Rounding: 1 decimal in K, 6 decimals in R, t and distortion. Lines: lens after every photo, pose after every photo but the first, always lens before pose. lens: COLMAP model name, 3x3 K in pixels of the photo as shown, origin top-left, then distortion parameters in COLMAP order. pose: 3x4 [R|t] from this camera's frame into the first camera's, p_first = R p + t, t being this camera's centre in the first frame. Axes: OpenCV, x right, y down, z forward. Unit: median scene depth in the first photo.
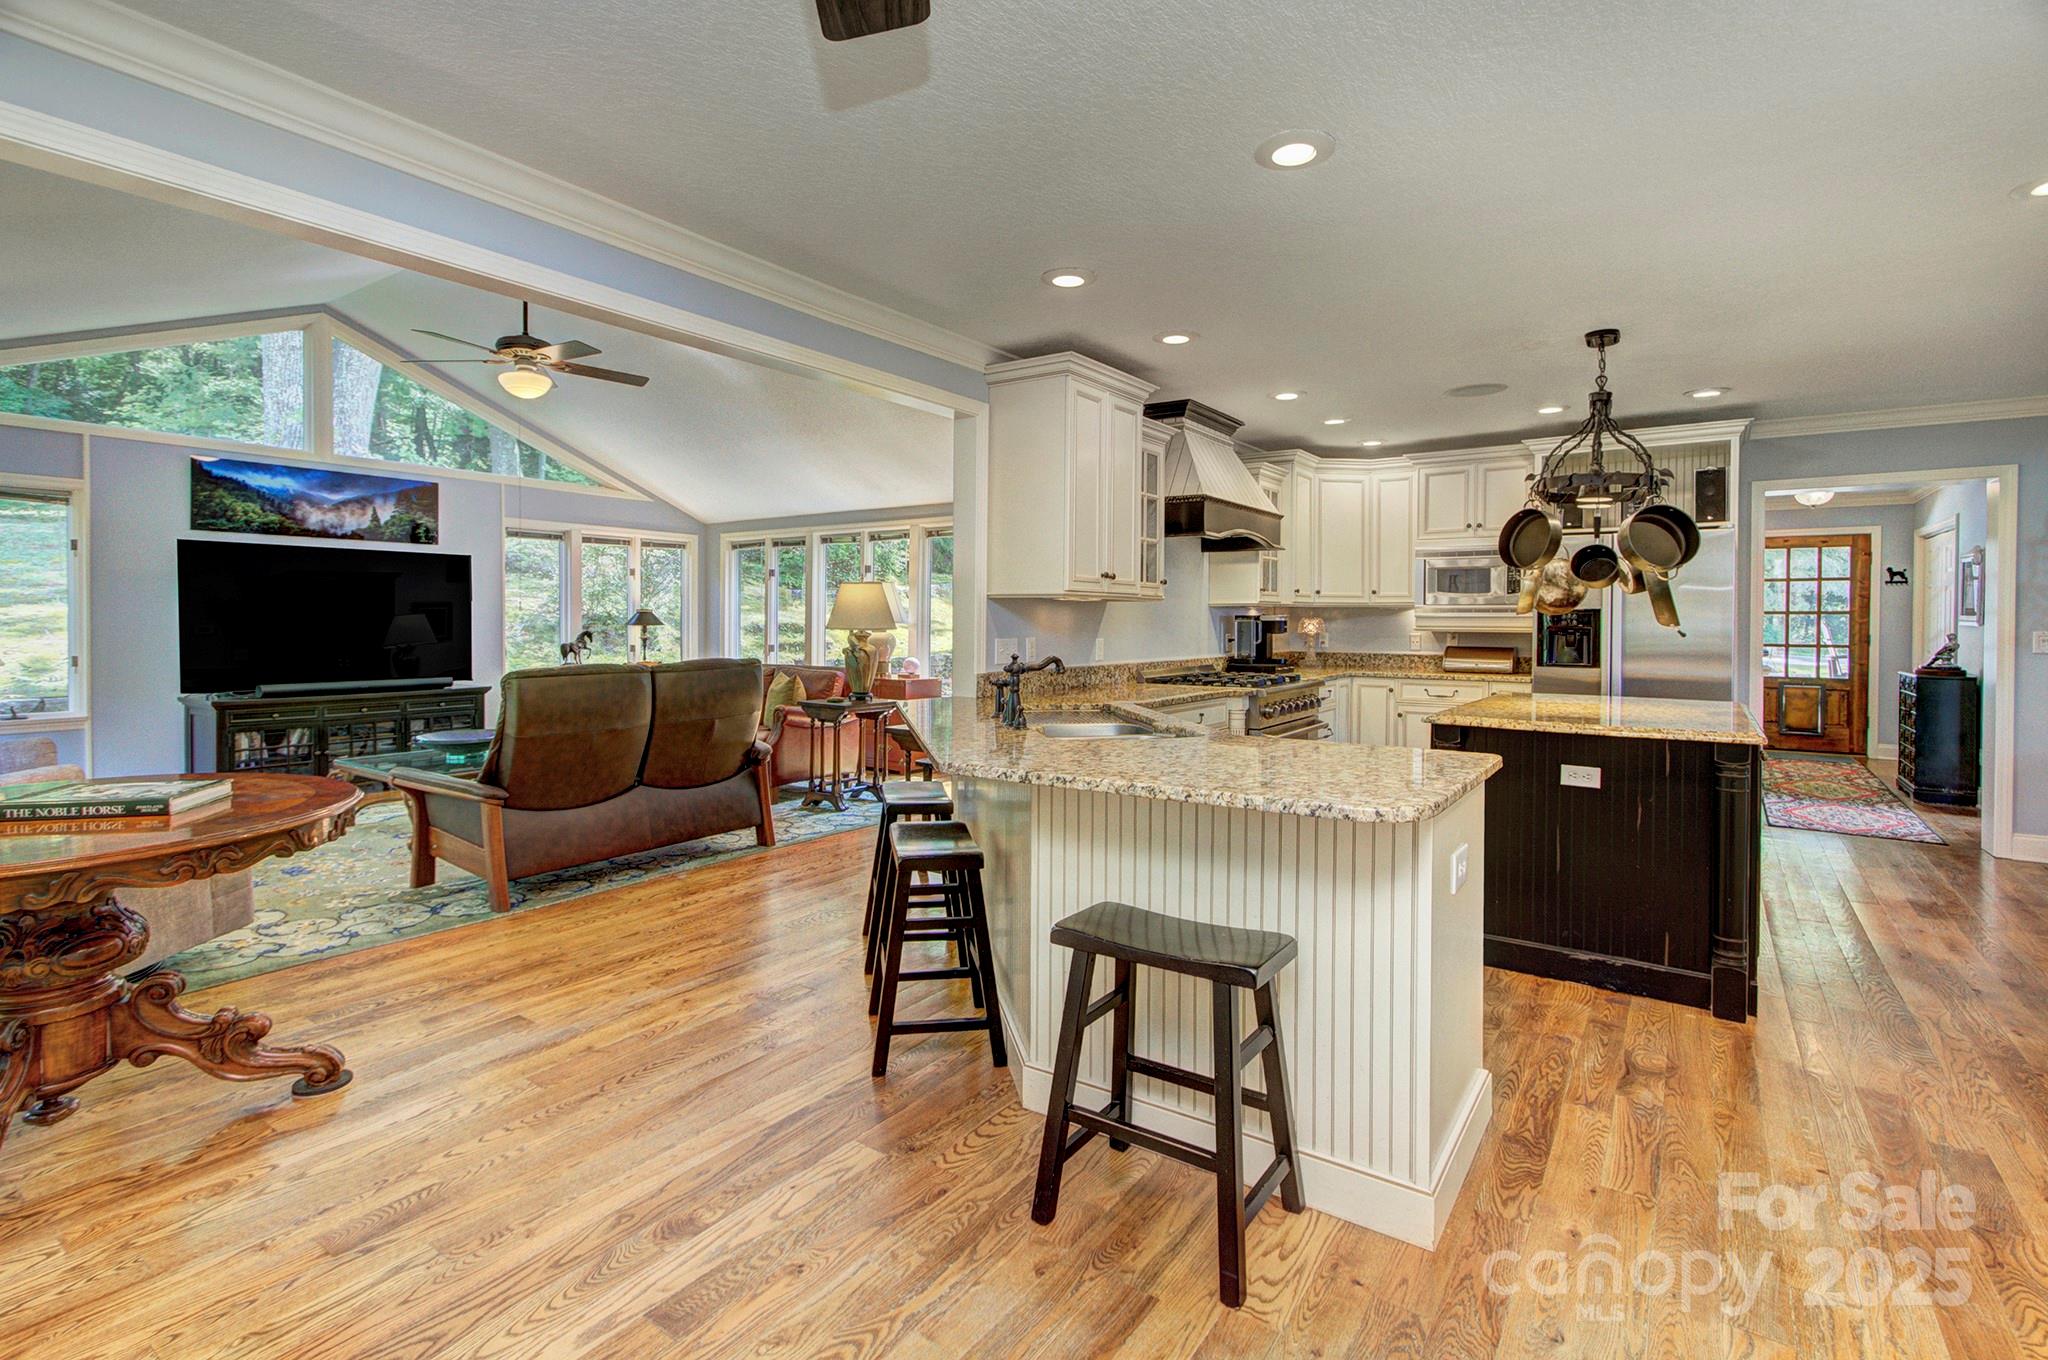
lens RADIAL K [[939.1, 0, 1062.3], [0, 939.1, 628.6], [0, 0, 1]] dist [0.006142, 0.001645]
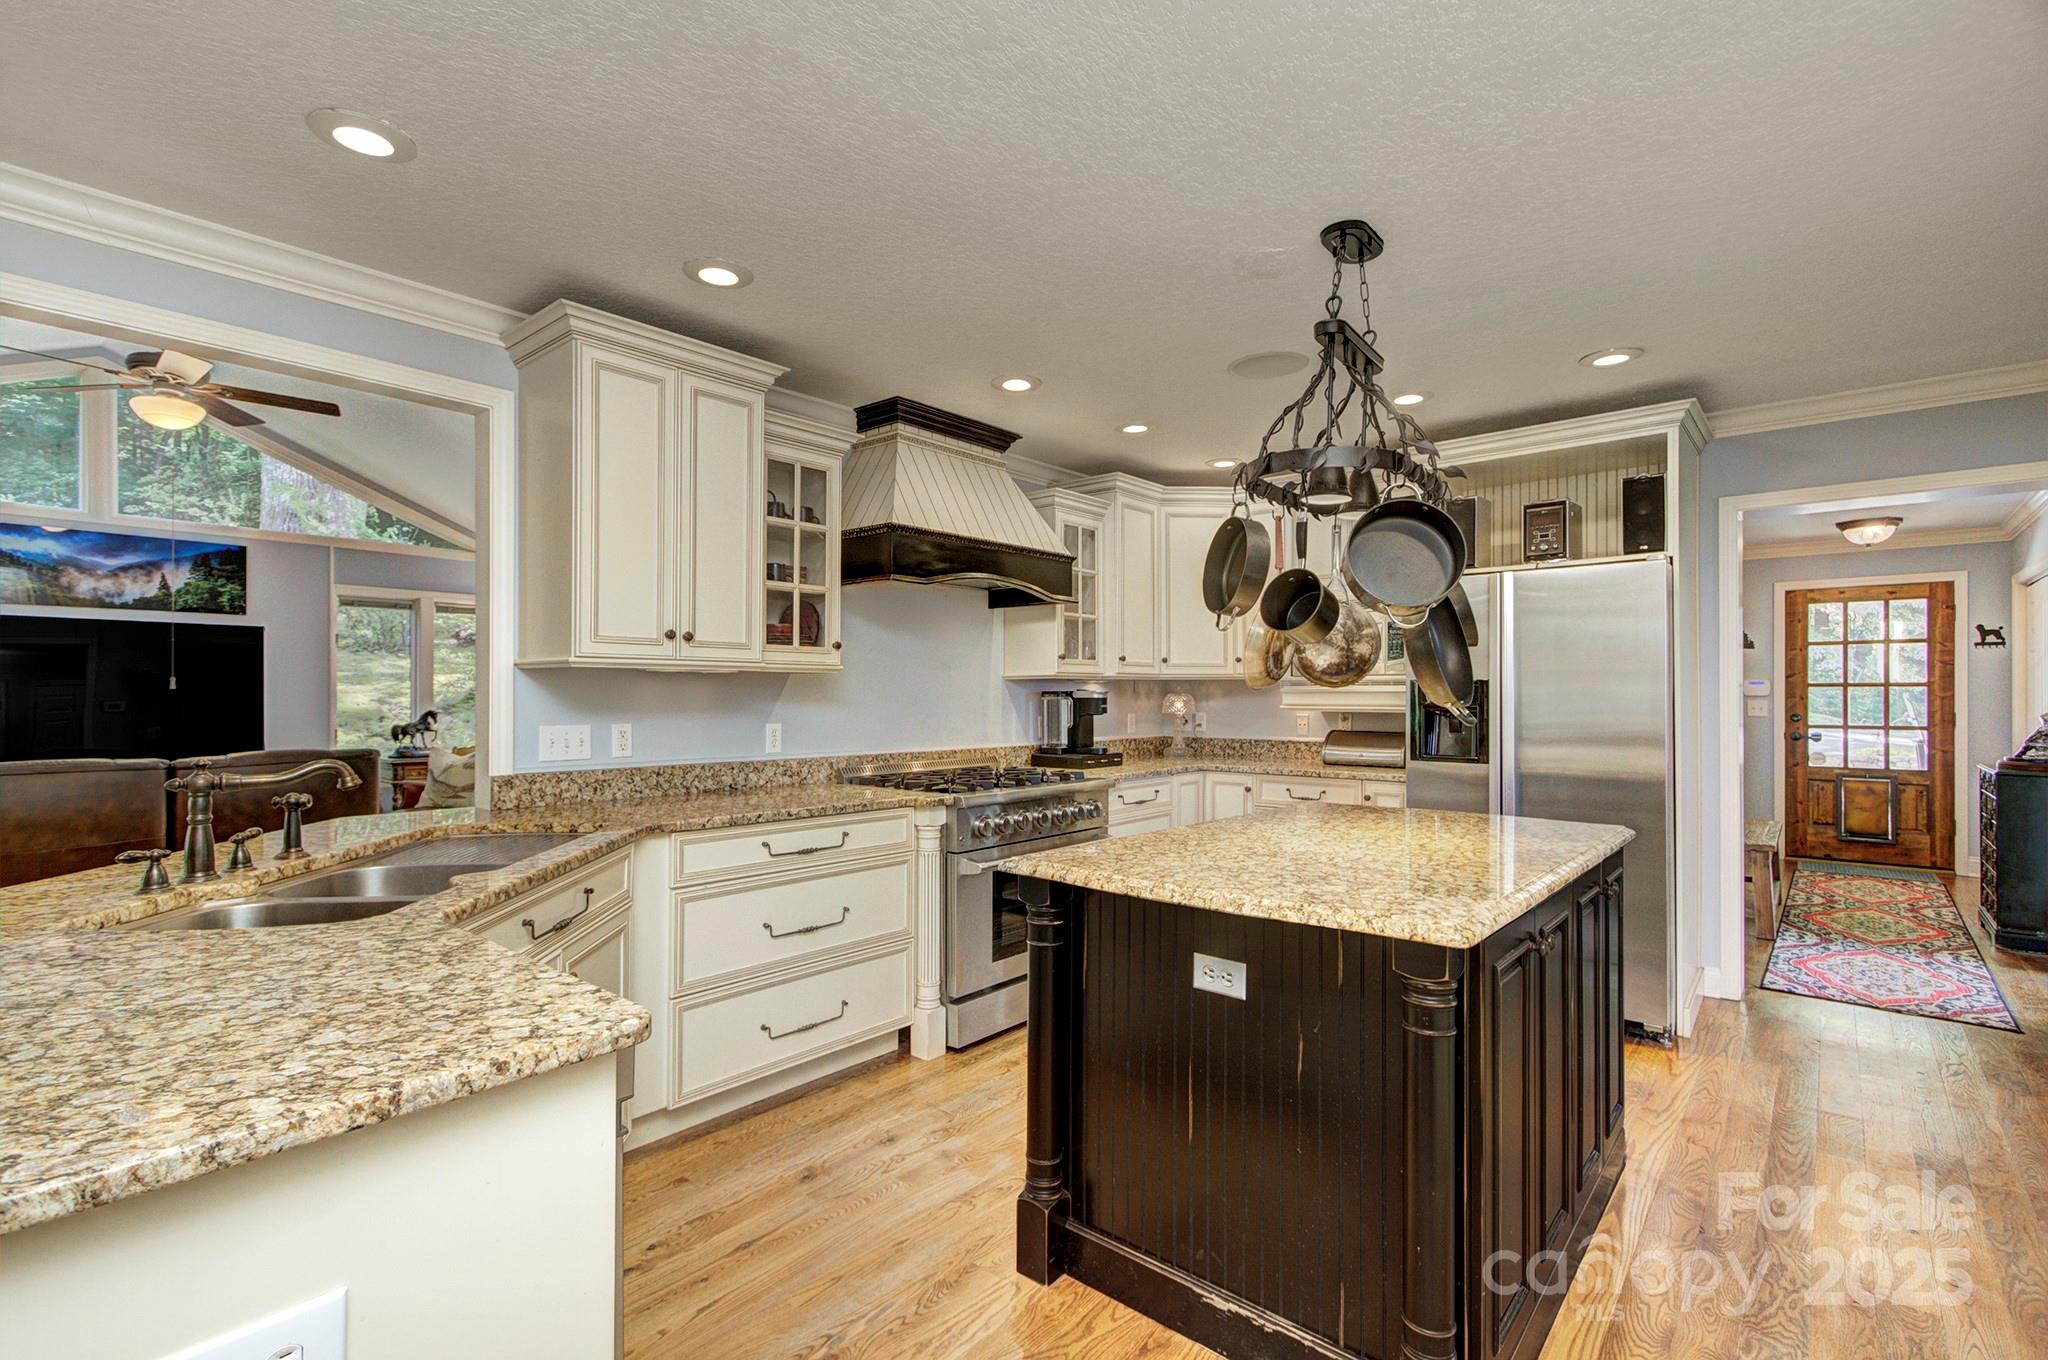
lens RADIAL K [[939.1, 0, 1092.9], [0, 939.1, 689.3], [0, 0, 1]] dist [0.006142, 0.001645]
pose [[0.996901, -0.004123, -0.078559, 0.246383], [0.002883, 0.999870, -0.015891, -0.002814], [0.078614, 0.015615, 0.996783, 0.204476]]
